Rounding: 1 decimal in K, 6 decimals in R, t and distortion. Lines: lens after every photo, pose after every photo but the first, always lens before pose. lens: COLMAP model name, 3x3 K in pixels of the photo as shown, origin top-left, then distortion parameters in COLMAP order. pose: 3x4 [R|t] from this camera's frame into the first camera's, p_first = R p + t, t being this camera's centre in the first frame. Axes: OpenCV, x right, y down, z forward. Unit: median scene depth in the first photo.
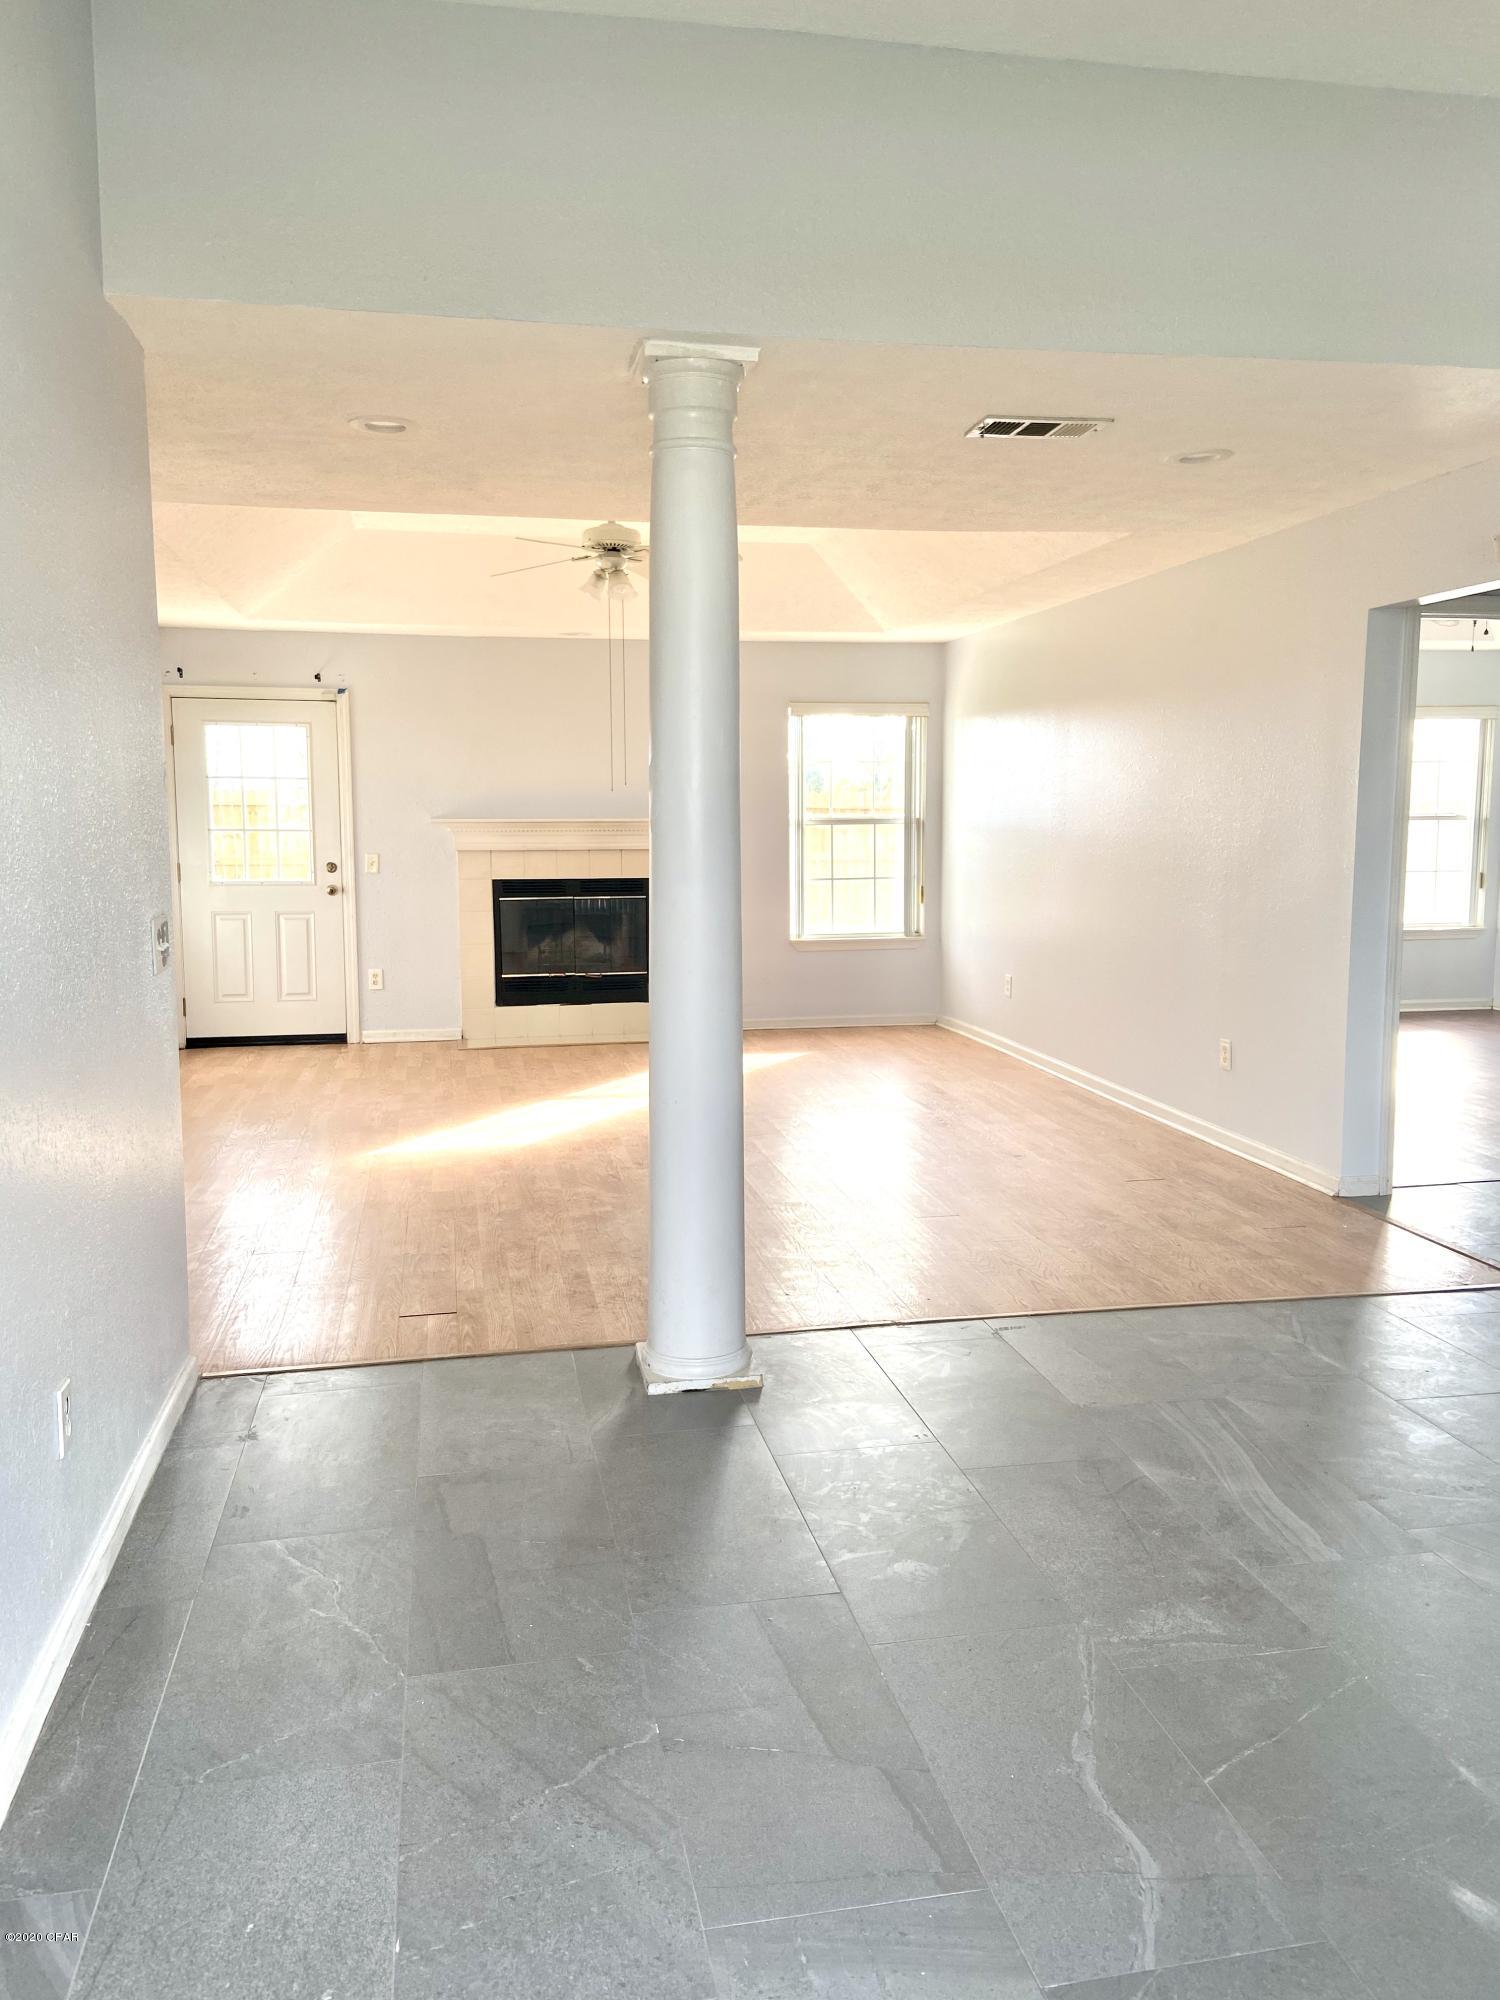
lens RADIAL K [[1519.3, 0, 748.6], [0, 1519.3, 1001.9], [0, 0, 1]] dist [-0.003311, -0.002562]
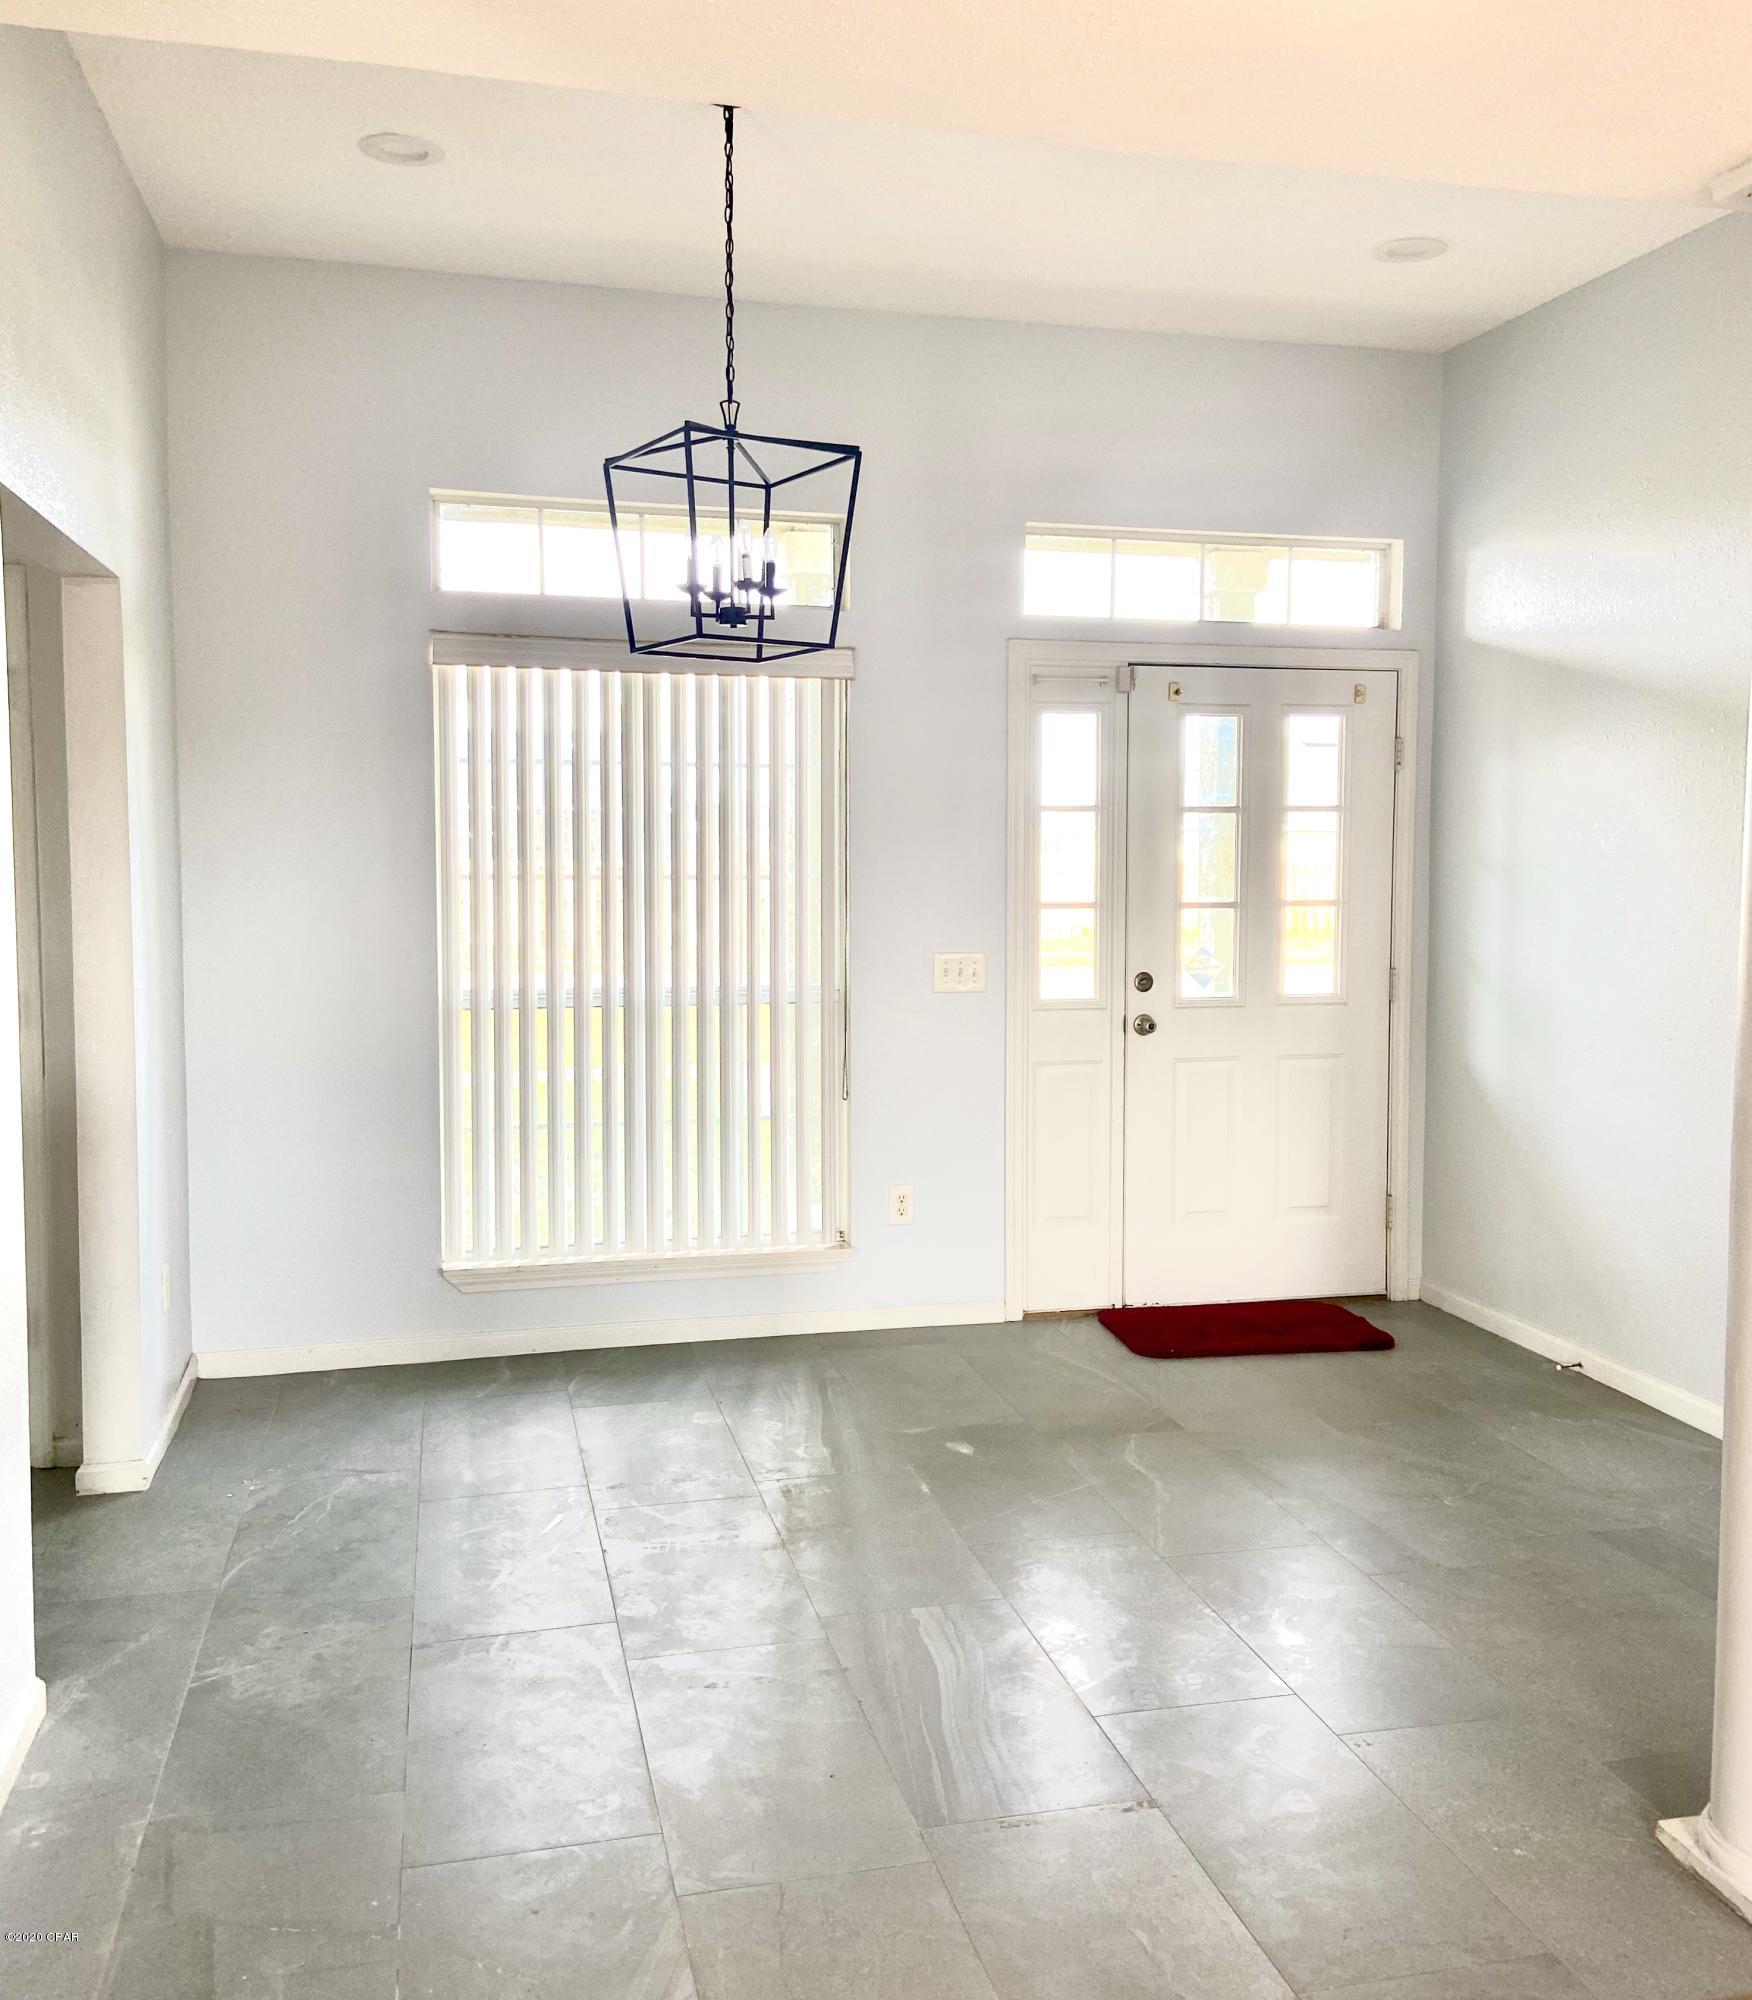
lens RADIAL K [[1764.5, 0, 876.7], [0, 1764.5, 996.5], [0, 0, 1]] dist [0.006024, 0.004055]
pose [[-0.999371, 0.004072, -0.035223, 0.539997], [-0.003482, 0.977309, 0.211789, -0.360748], [0.035286, 0.211779, -0.976680, 2.484721]]
